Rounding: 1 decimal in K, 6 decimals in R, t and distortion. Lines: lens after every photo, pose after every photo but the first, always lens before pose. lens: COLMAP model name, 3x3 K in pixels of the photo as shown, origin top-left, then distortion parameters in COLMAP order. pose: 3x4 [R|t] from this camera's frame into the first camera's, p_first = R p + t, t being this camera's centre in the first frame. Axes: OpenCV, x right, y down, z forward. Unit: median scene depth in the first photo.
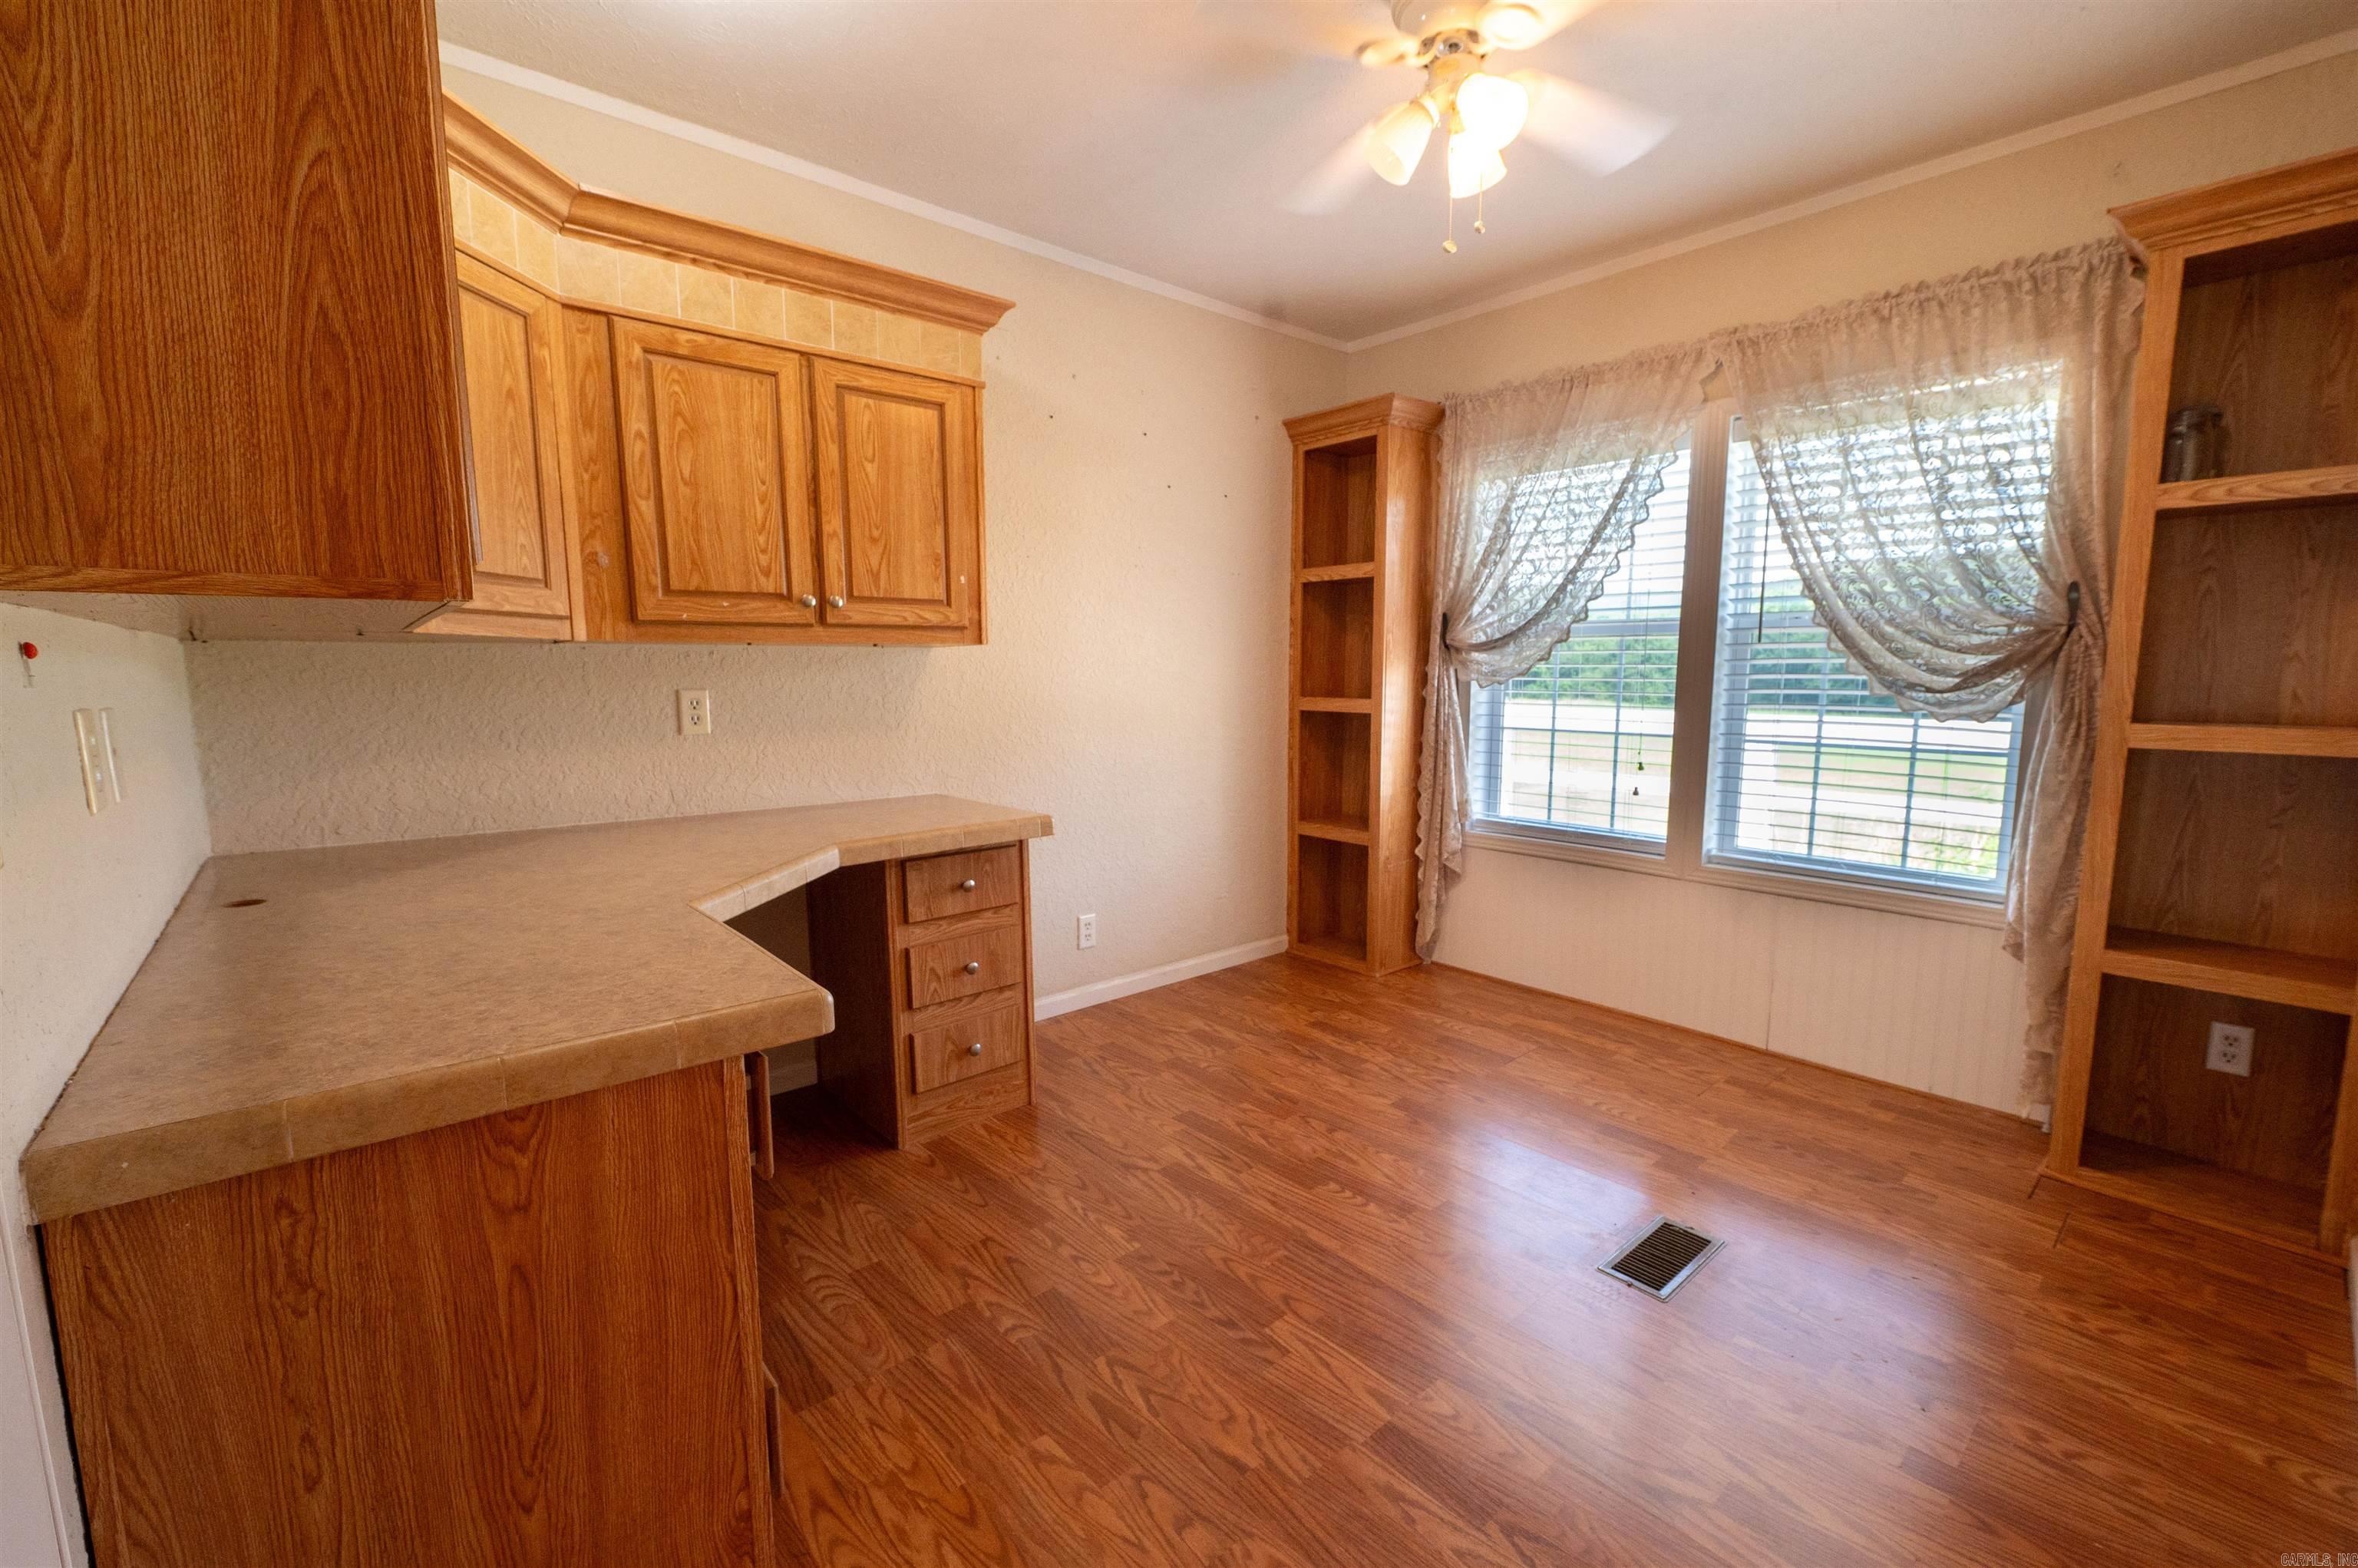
lens RADIAL K [[960.0, 0, 1179.0], [0, 960.0, 784.0], [0, 0, 1]] dist [-0.003579, -0.000456]
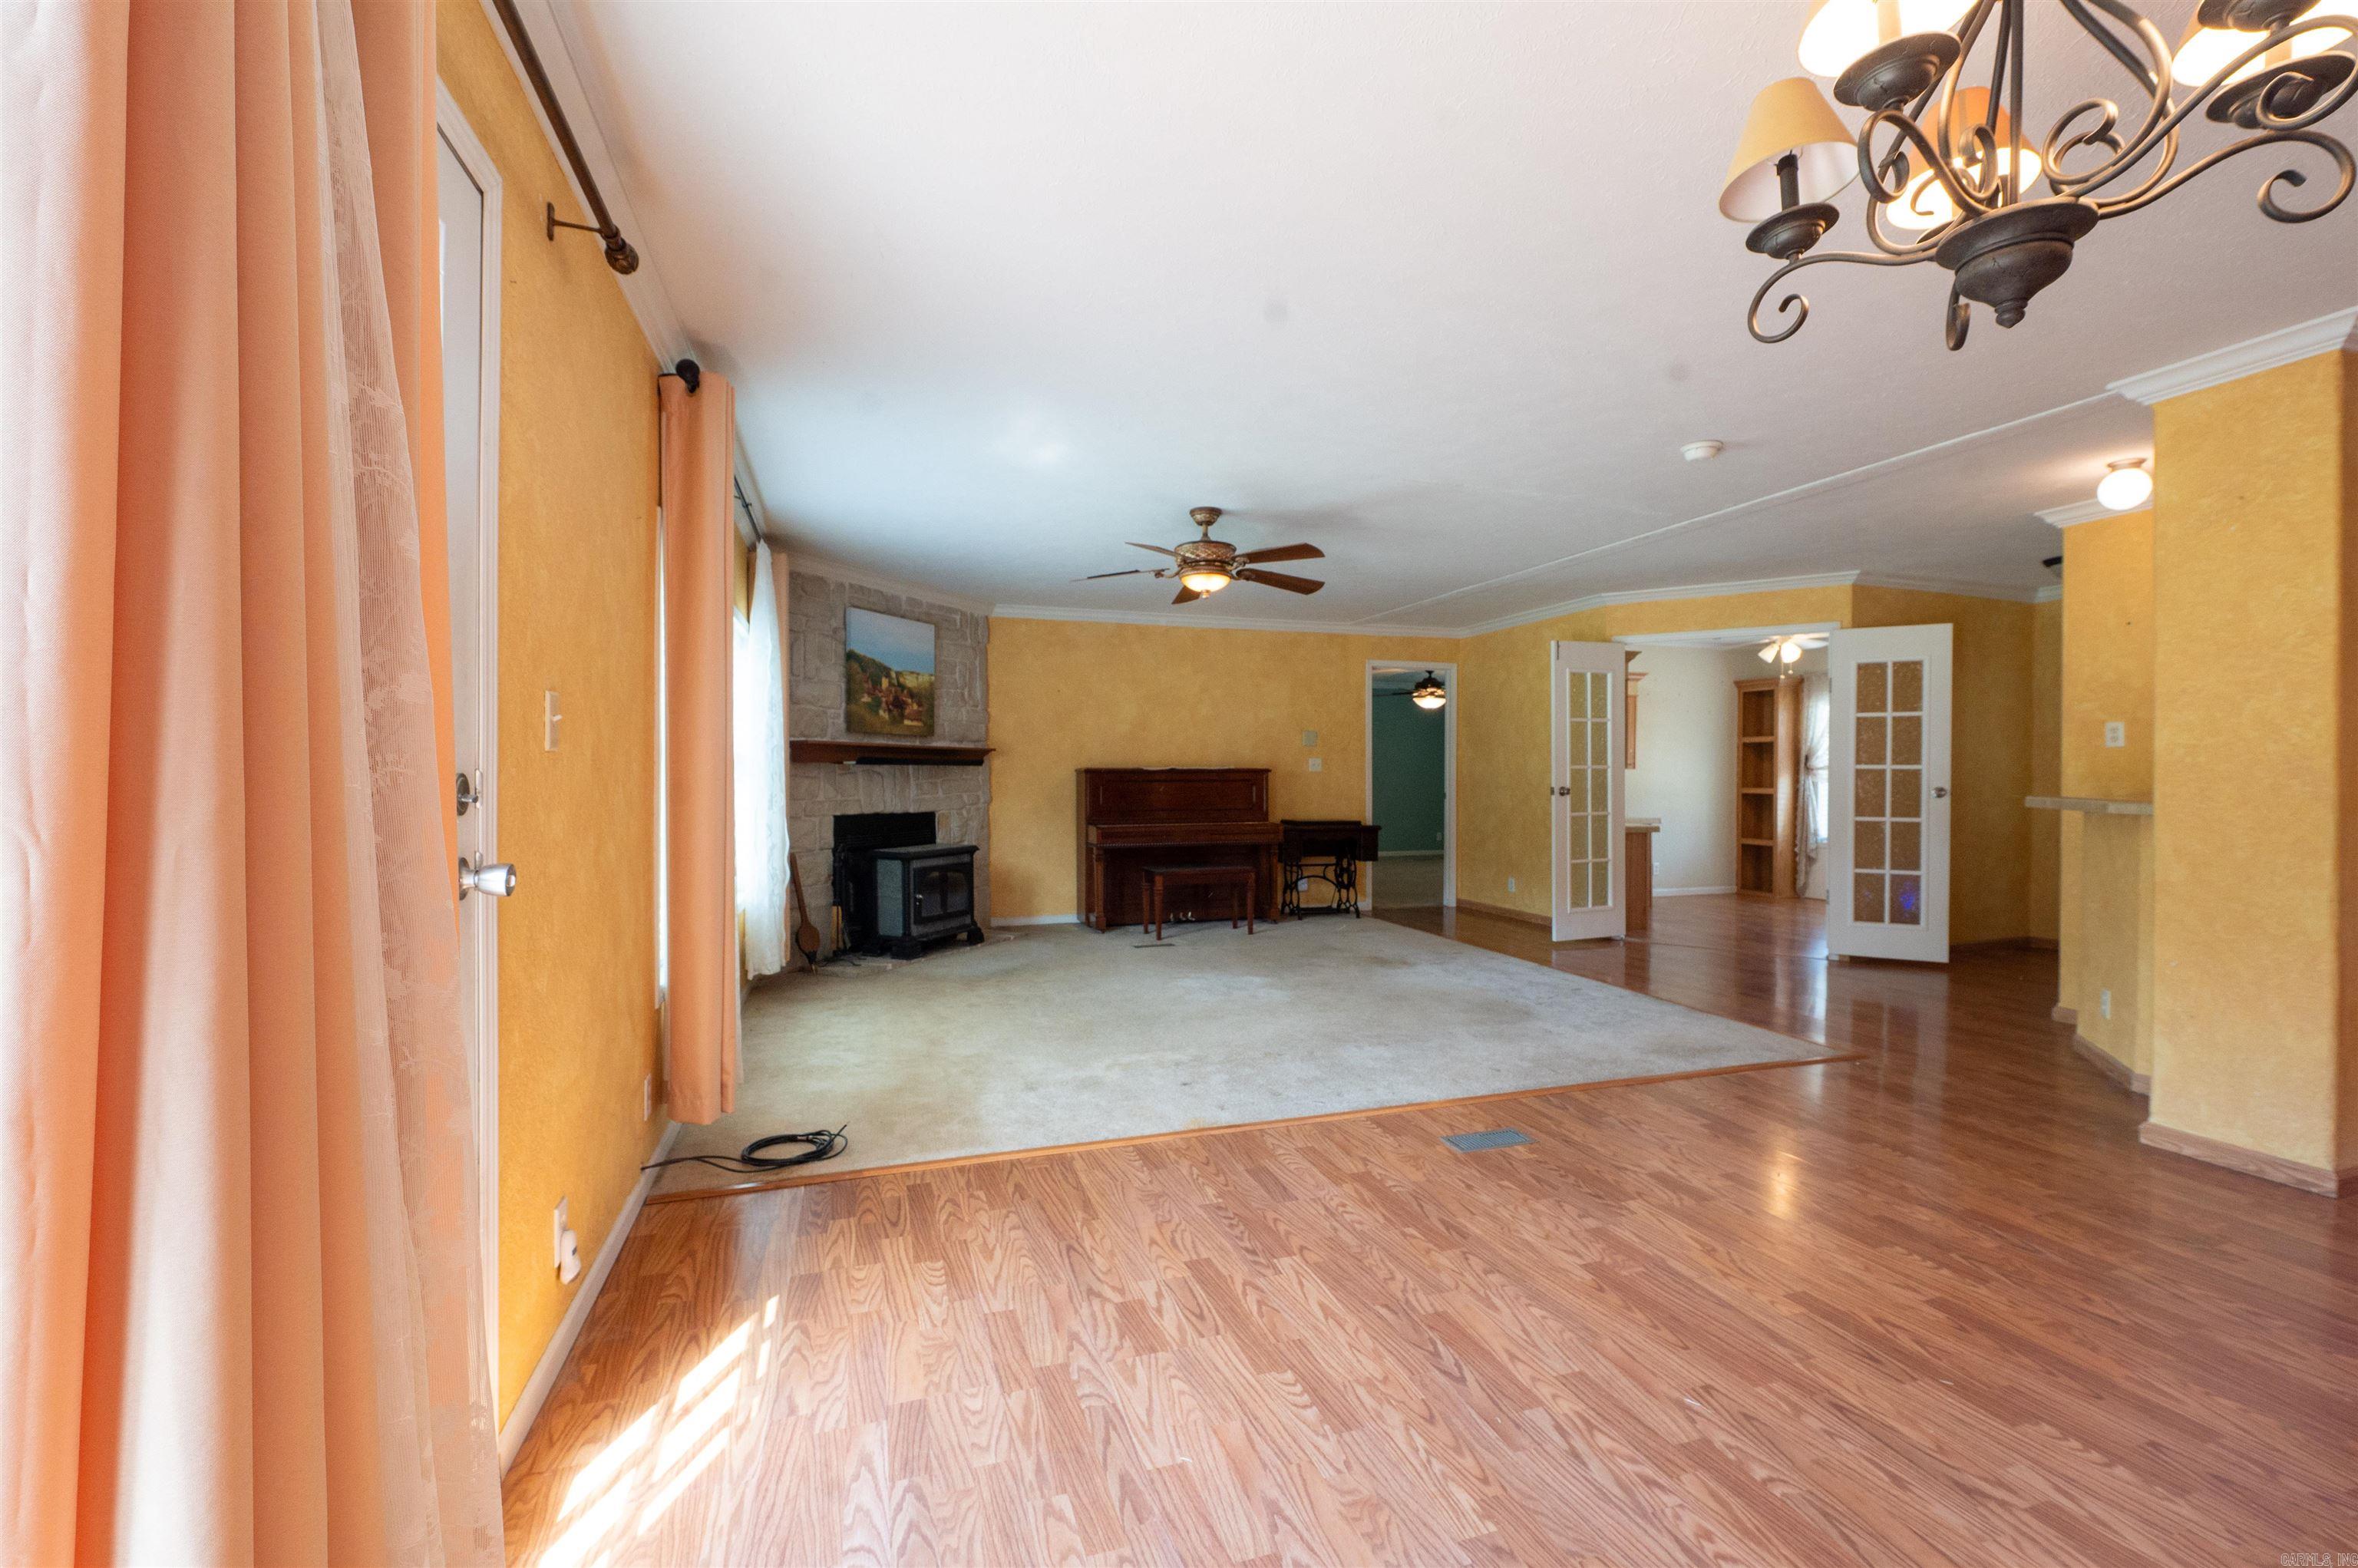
lens RADIAL K [[982.6, 0, 1186.7], [0, 982.6, 781.8], [0, 0, 1]] dist [-0.004338, 0.000126]
pose [[0.925501, 0.005493, -0.378706, -0.257762], [-0.048166, 0.993483, -0.103302, 0.239281], [0.375670, 0.113847, 0.919734, -2.000516]]
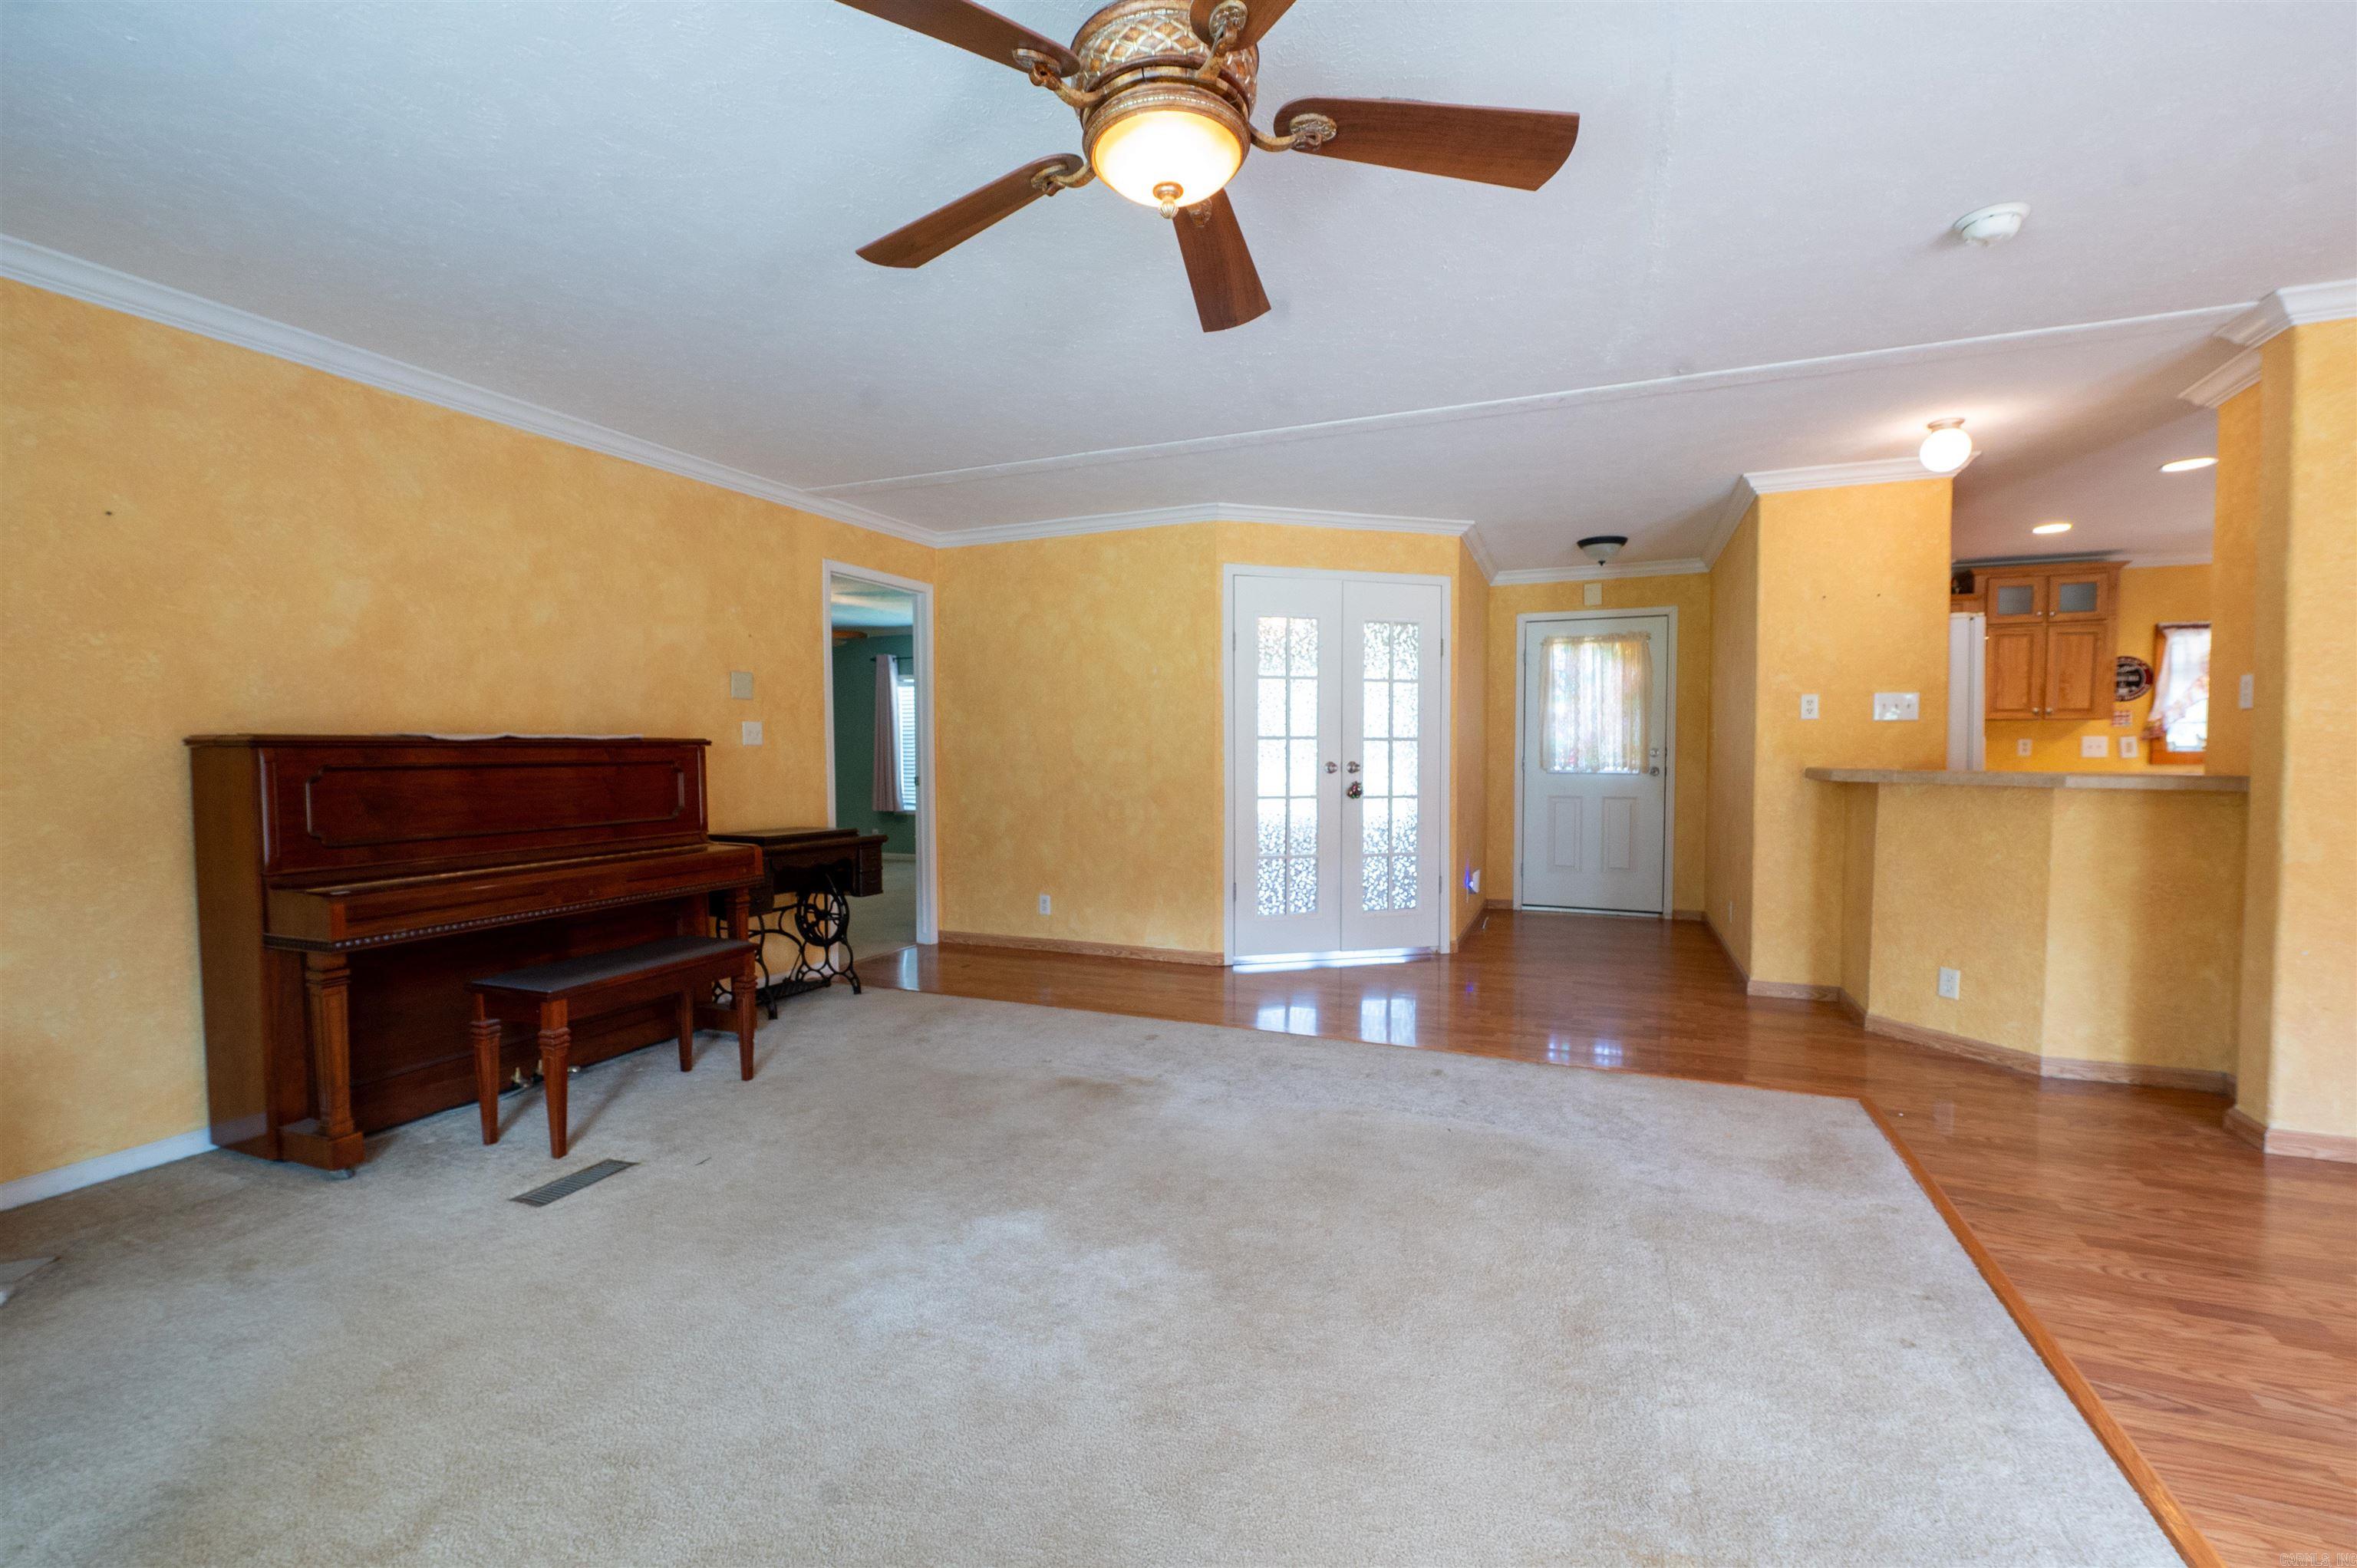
lens RADIAL K [[991.3, 0, 1190.1], [0, 991.3, 787.3], [0, 0, 1]] dist [-0.003600, -0.000222]
pose [[0.892564, -0.018047, 0.450559, -0.928330], [0.055543, 0.995990, -0.070137, 0.141798], [-0.447486, 0.087627, 0.889987, -1.181684]]
